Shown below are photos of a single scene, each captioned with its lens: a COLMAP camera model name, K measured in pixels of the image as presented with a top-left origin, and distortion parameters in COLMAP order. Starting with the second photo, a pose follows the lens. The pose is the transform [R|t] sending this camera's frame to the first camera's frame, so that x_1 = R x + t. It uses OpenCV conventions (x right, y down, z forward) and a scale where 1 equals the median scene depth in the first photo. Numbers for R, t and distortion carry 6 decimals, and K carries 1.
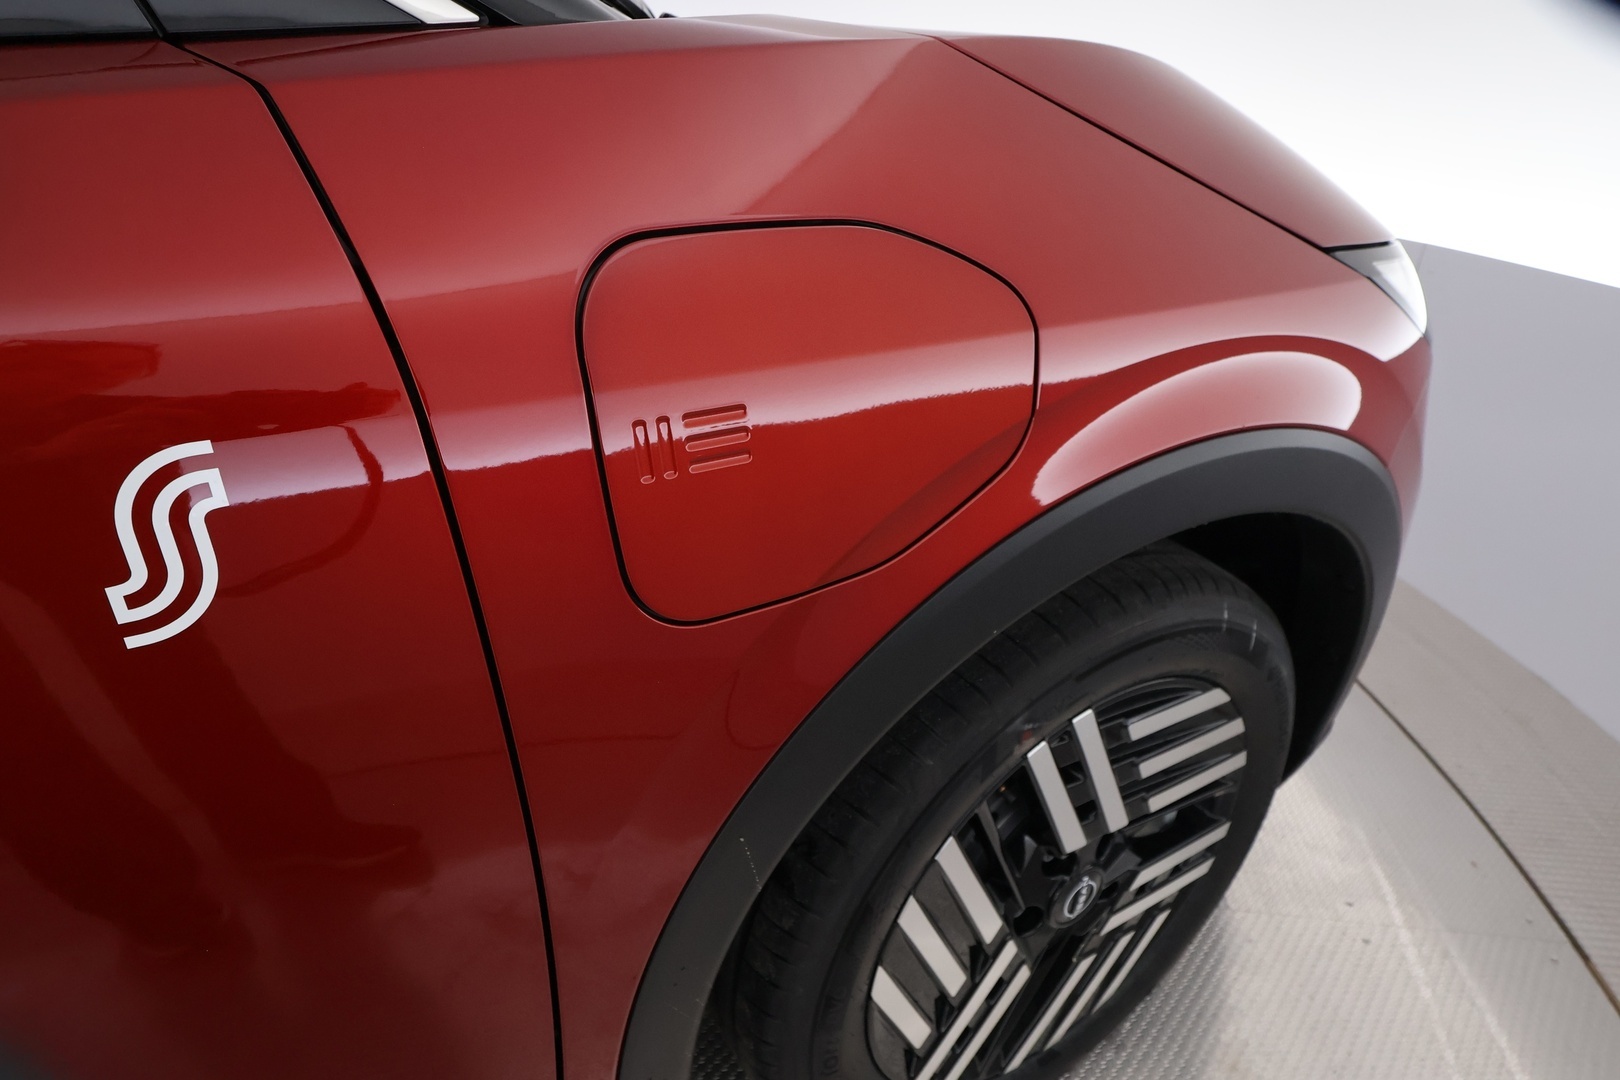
lens RADIAL K [[882.7, 0, 814.7], [0, 882.7, 538.1], [0, 0, 1]] dist [0.008239, 0.001662]
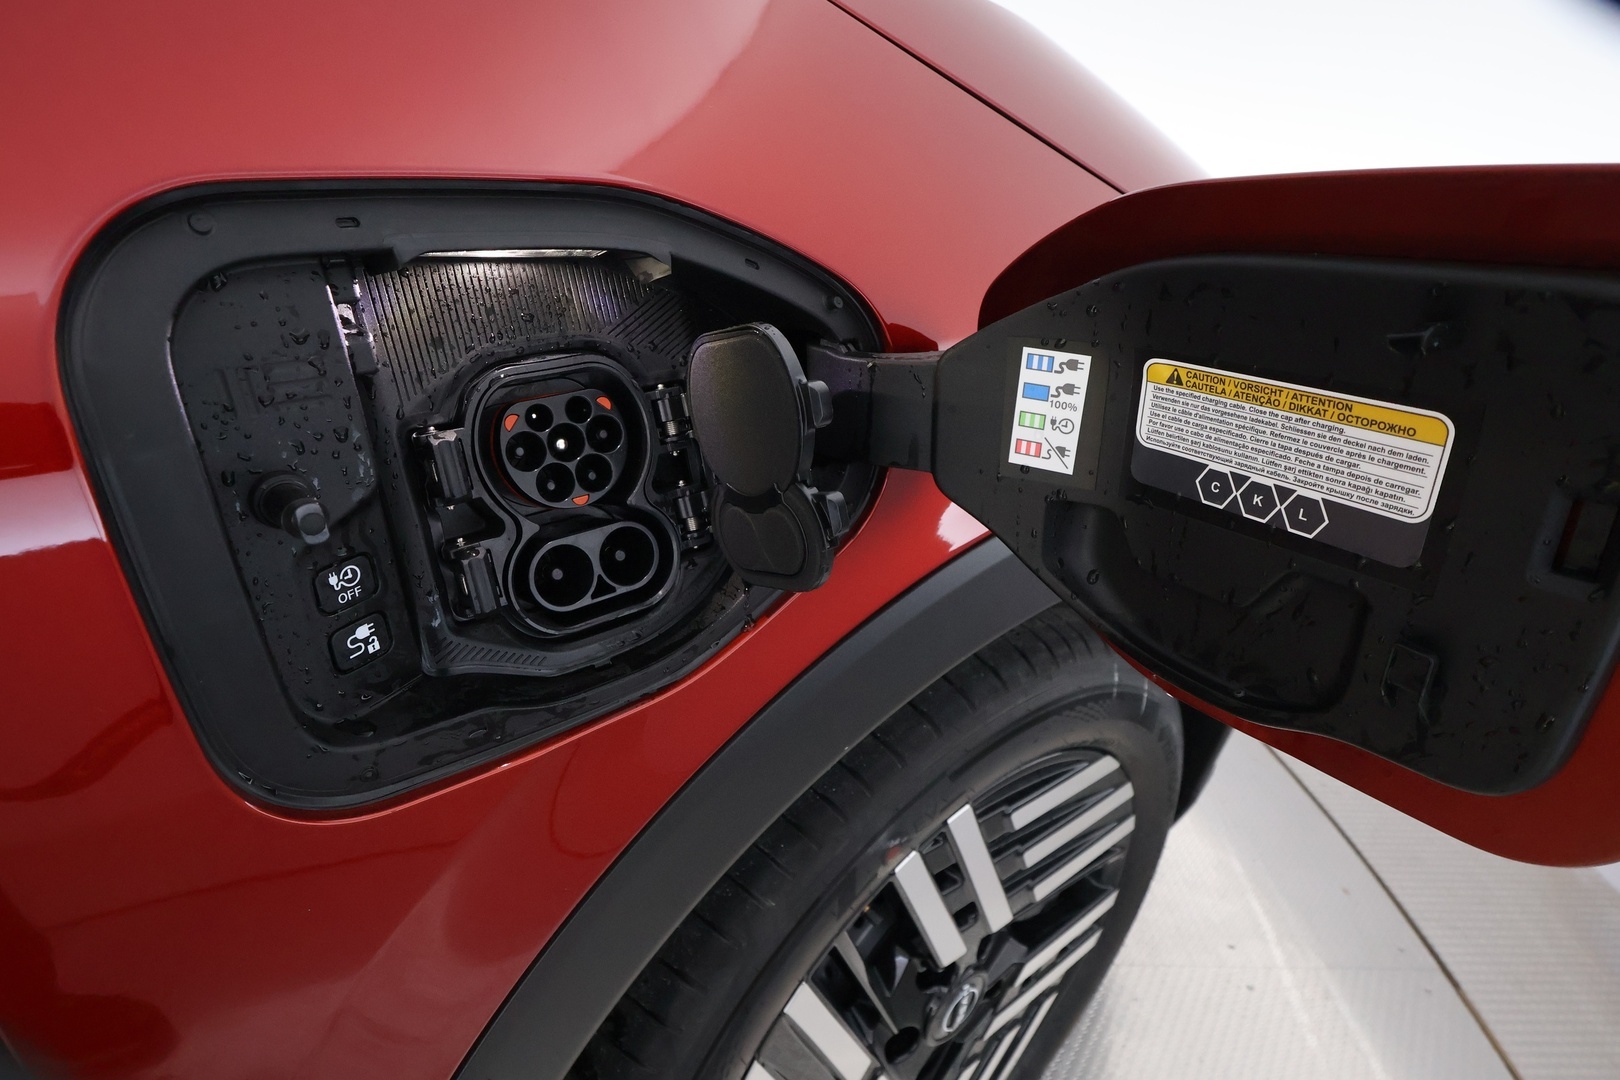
lens RADIAL K [[882.7, 0, 805.4], [0, 882.7, 539.9], [0, 0, 1]] dist [0.008239, 0.001662]
pose [[0.991031, -0.021821, 0.131840, 0.048224], [0.022889, 0.999716, -0.006592, -0.044512], [-0.131659, 0.009550, 0.991249, 0.166228]]
